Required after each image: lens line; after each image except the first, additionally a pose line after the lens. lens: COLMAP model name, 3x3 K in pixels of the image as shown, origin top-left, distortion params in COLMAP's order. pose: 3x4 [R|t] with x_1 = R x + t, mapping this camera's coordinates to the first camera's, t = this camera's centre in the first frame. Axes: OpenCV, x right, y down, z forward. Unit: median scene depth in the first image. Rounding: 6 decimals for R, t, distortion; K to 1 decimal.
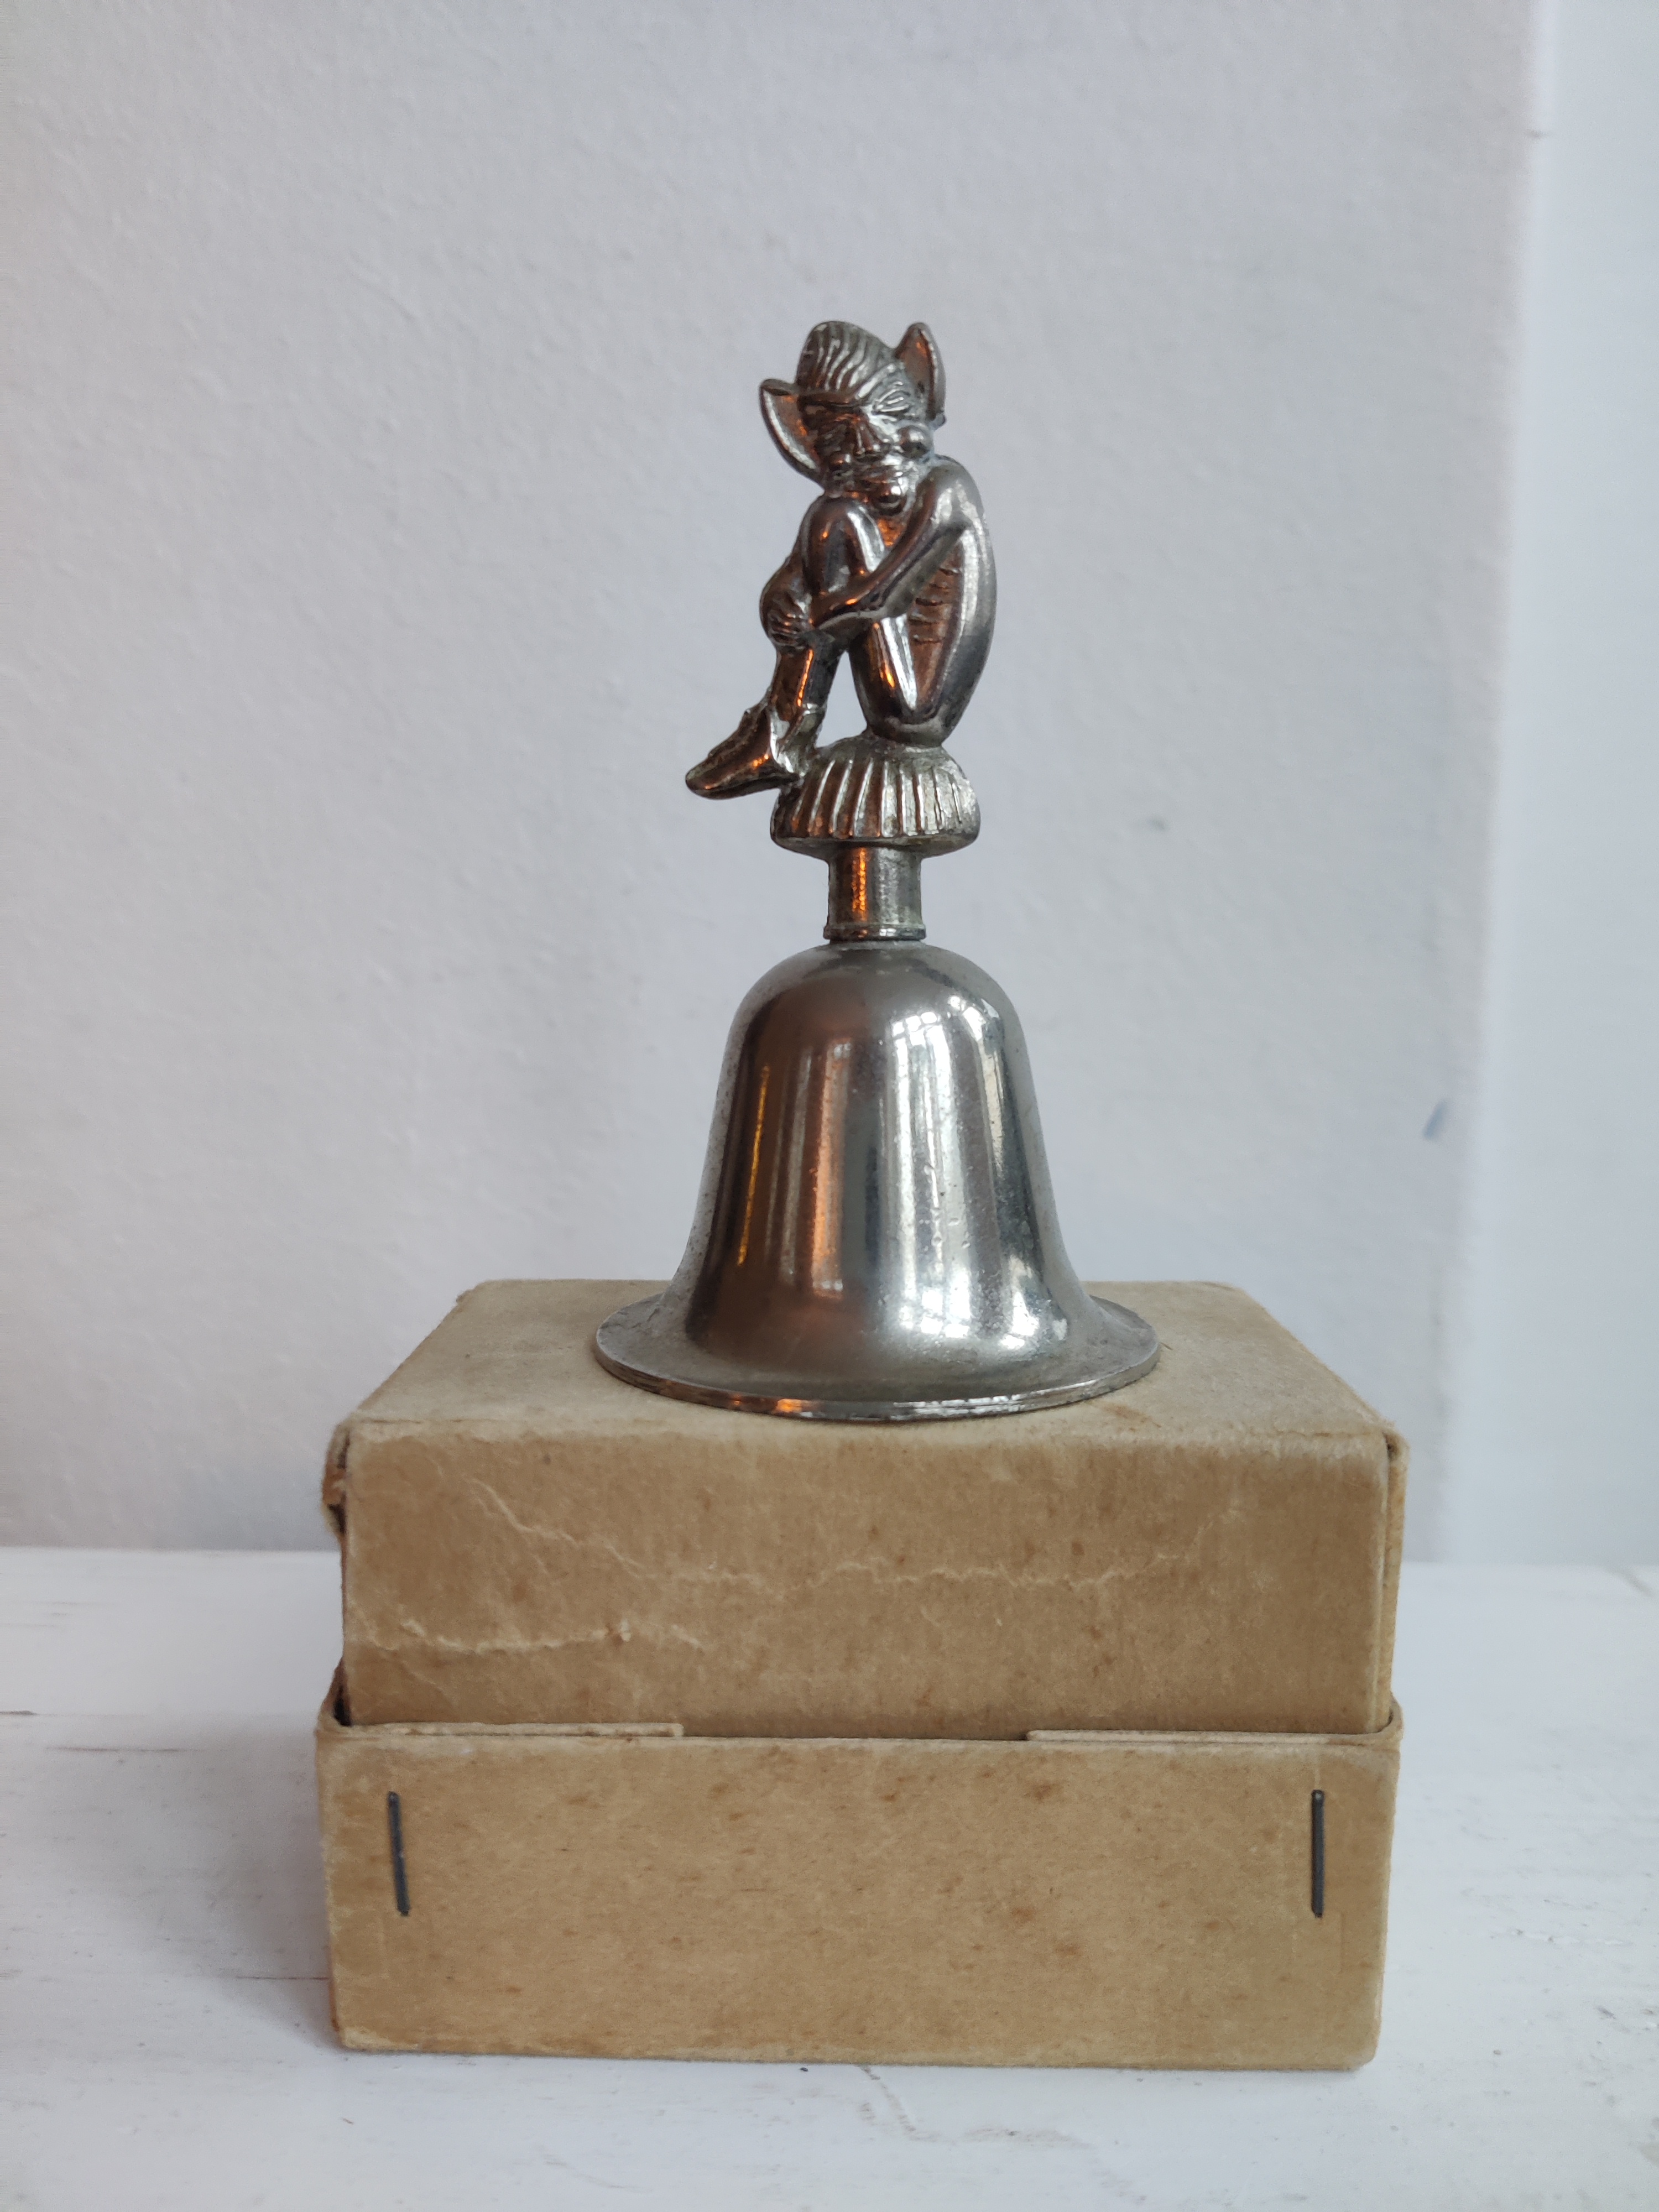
lens RADIAL K [[1725.5, 0, 829.5], [0, 1725.5, 1106.0], [0, 0, 1]] dist [0.036225, -0.141000]
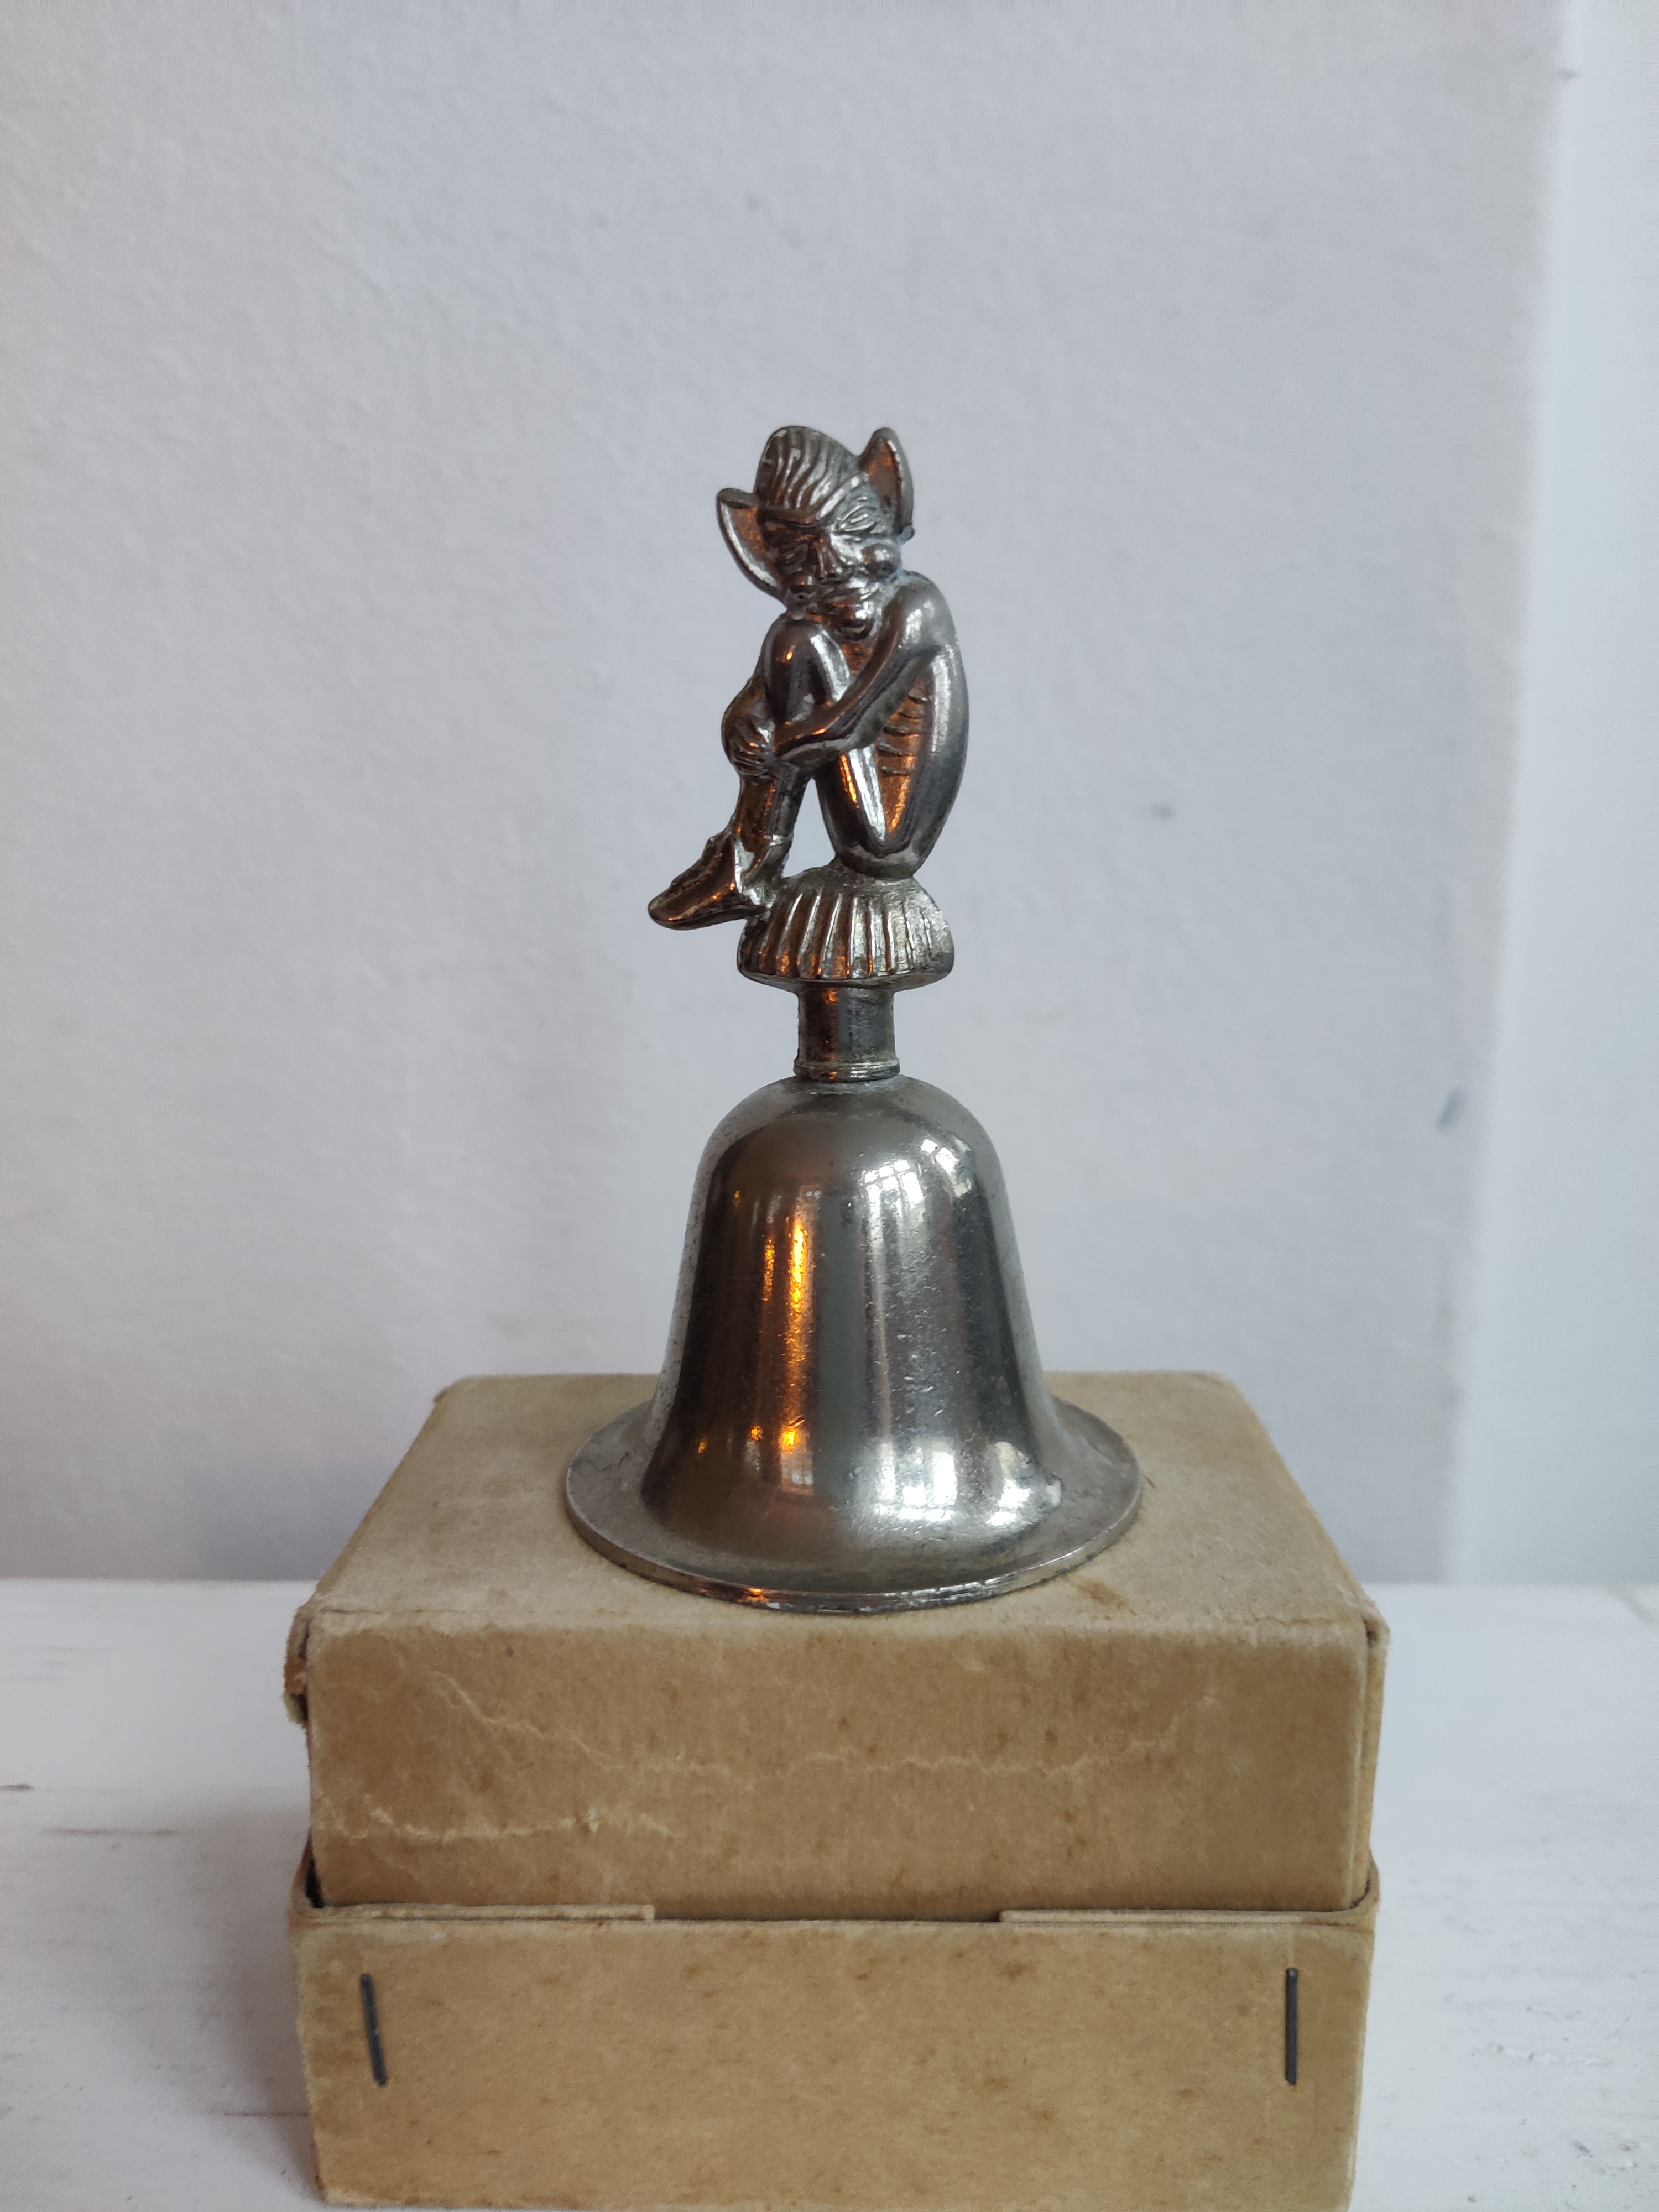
lens RADIAL K [[1734.0, 0, 838.7], [0, 1734.0, 1106.0], [0, 0, 1]] dist [-0.000421, -0.060793]
pose [[0.999932, -0.009999, -0.006050, 0.031869], [0.010400, 0.997472, 0.070297, -0.170067], [0.005332, -0.070356, 0.997508, 0.041520]]
